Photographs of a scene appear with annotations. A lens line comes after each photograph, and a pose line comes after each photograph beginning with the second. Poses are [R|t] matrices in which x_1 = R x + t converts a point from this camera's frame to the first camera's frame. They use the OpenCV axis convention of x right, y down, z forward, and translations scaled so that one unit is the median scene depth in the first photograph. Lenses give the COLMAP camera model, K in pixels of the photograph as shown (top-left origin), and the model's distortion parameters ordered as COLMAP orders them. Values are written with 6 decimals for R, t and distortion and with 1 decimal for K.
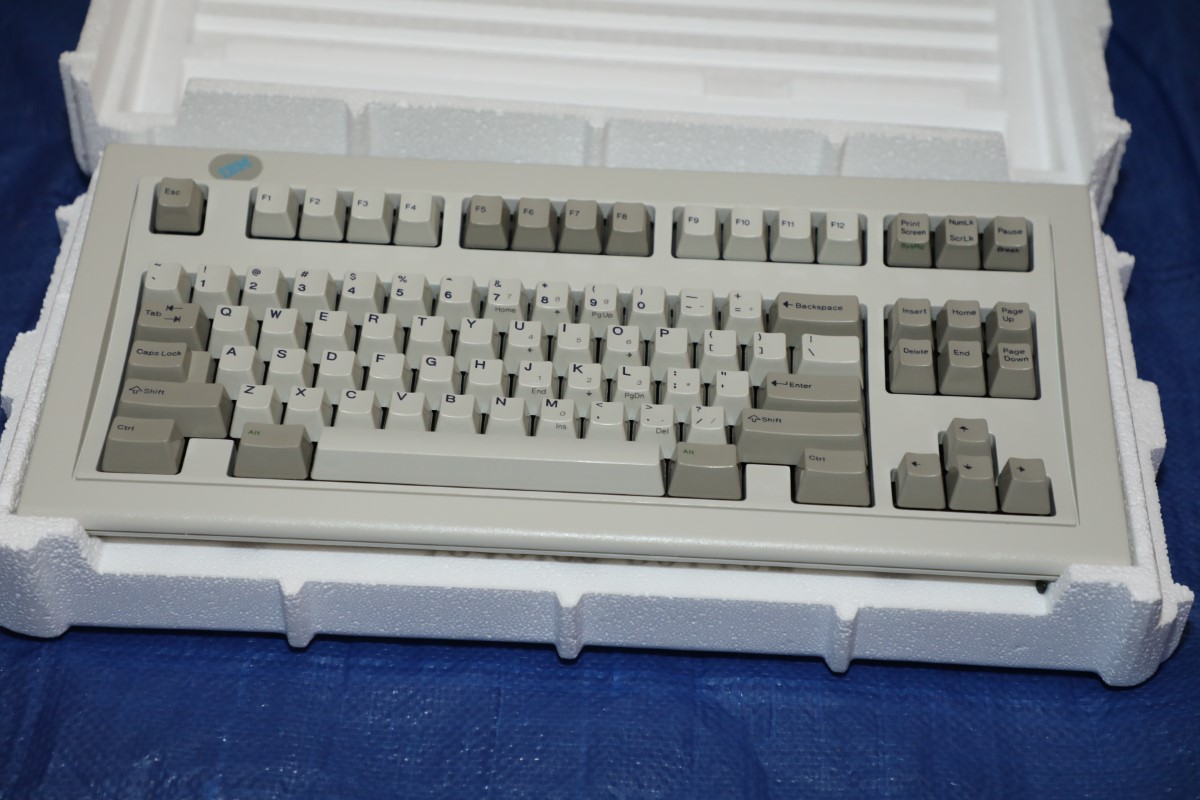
lens RADIAL K [[2480.3, 0, 600.0], [0, 2480.3, 400.0], [0, 0, 1]] dist [0.455309, 0.002463]
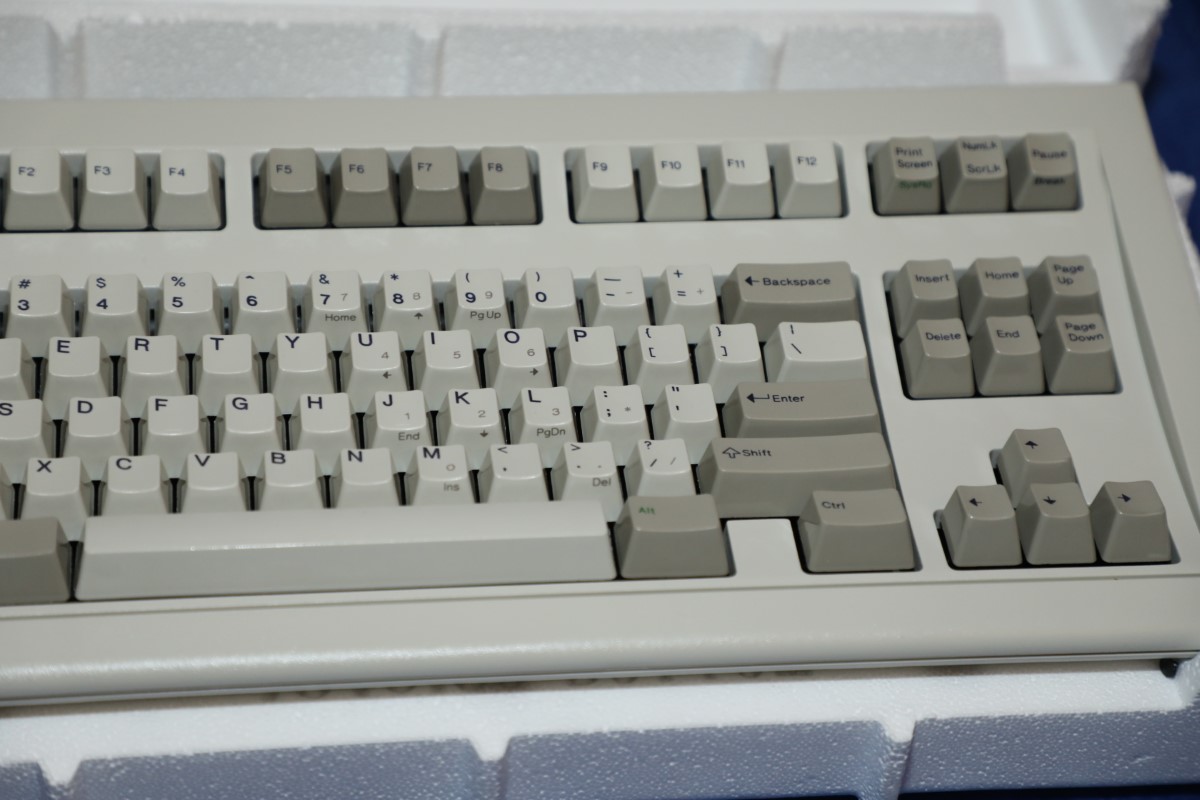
lens RADIAL K [[2964.5, 0, 600.0], [0, 2964.5, 400.0], [0, 0, 1]] dist [0.494459, 0.047651]
pose [[0.986736, -0.074244, 0.144364, -0.086540], [0.073124, 0.997237, 0.013054, -0.019460], [-0.144934, -0.002324, 0.989439, 0.196356]]
